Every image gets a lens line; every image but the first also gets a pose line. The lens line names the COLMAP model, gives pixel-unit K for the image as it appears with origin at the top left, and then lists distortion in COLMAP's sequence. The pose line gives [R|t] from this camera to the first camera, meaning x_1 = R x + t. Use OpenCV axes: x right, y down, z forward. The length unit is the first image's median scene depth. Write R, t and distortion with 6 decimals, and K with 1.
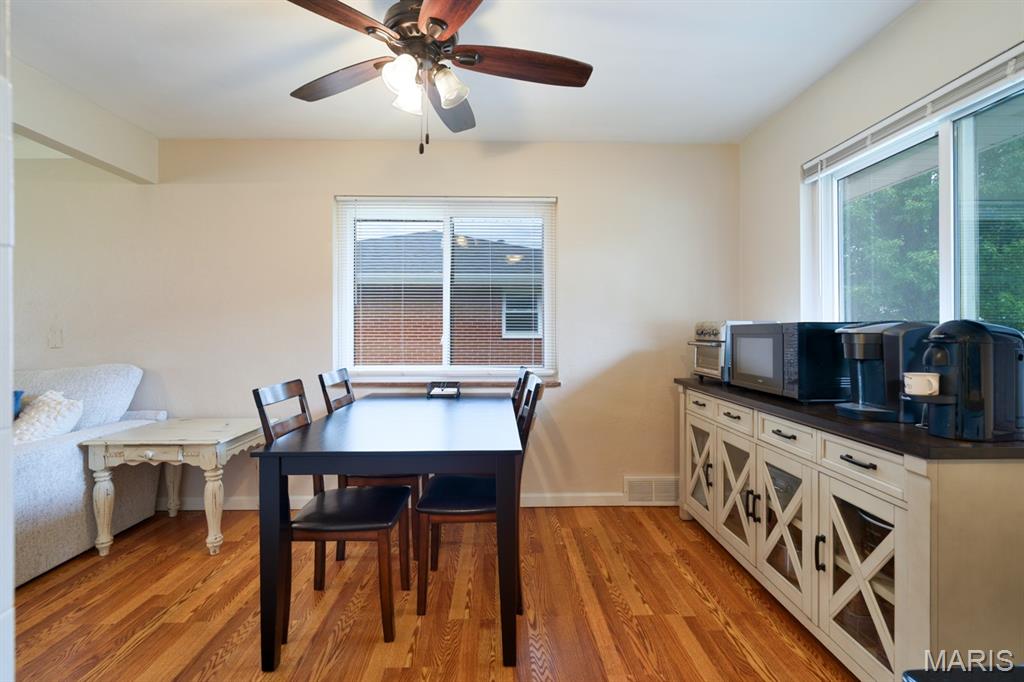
lens RADIAL K [[467.7, 0, 513.2], [0, 467.7, 333.5], [0, 0, 1]] dist [-0.005583, -0.000058]
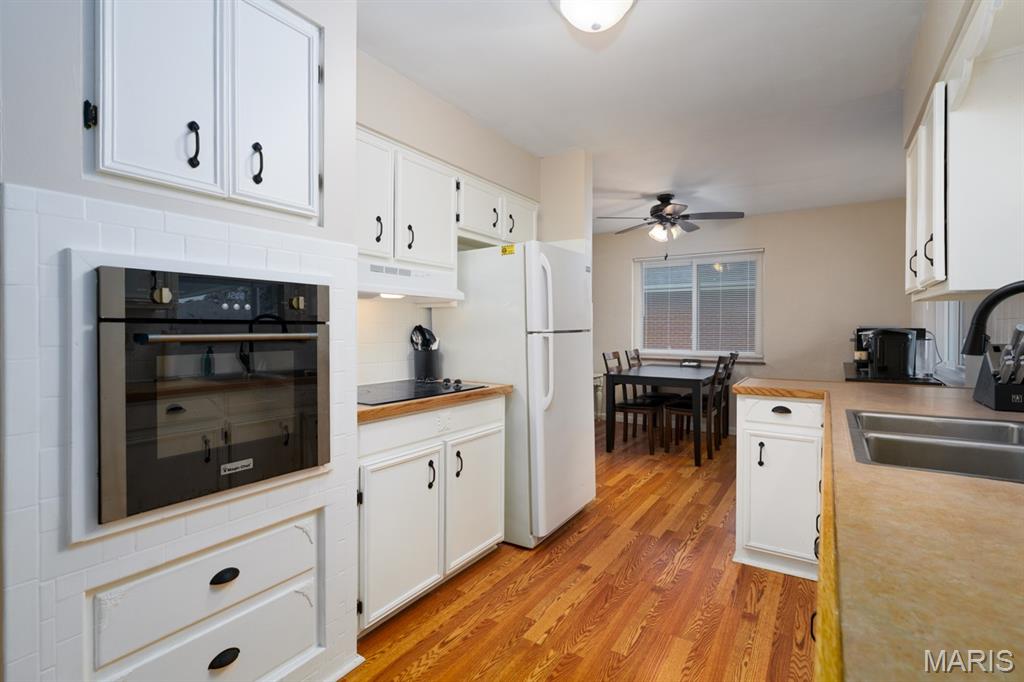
lens RADIAL K [[479.6, 0, 514.8], [0, 479.6, 332.5], [0, 0, 1]] dist [-0.000859, 0.000314]
pose [[0.818533, 0.006341, -0.574425, 0.455343], [-0.001803, 0.999963, 0.008469, -0.016921], [0.574457, -0.005897, 0.818513, -1.146039]]
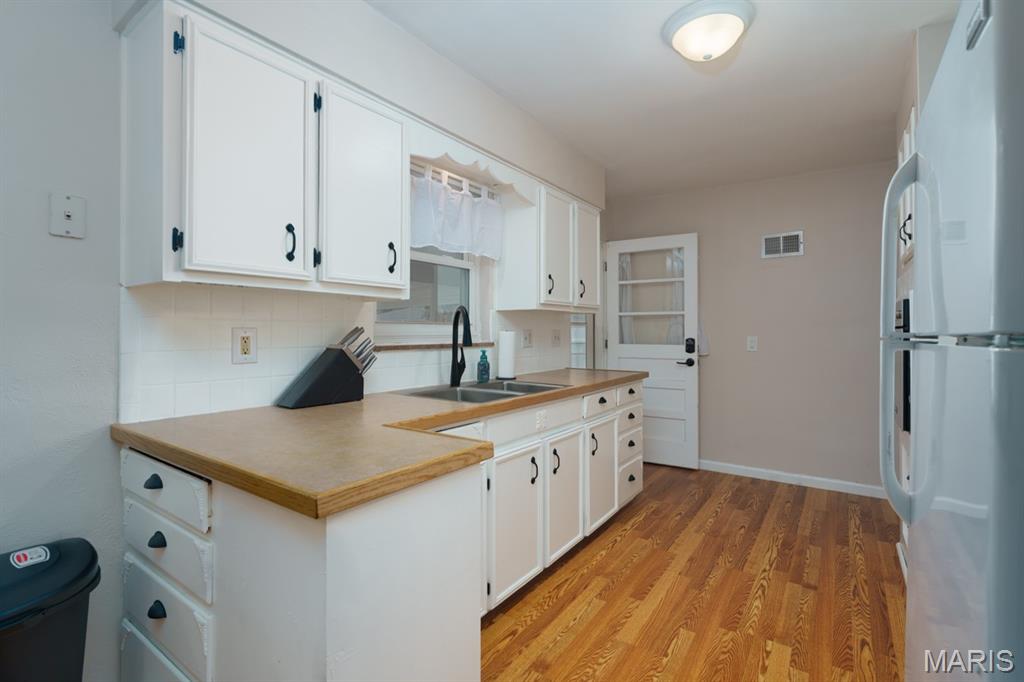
lens RADIAL K [[477.9, 0, 503.2], [0, 477.9, 326.9], [0, 0, 1]] dist [-0.002746, -0.000394]
pose [[-0.792209, 0.007069, 0.610209, -0.087783], [-0.000028, 0.999932, -0.011619, -0.014367], [-0.610250, -0.009222, -0.792155, 0.392446]]
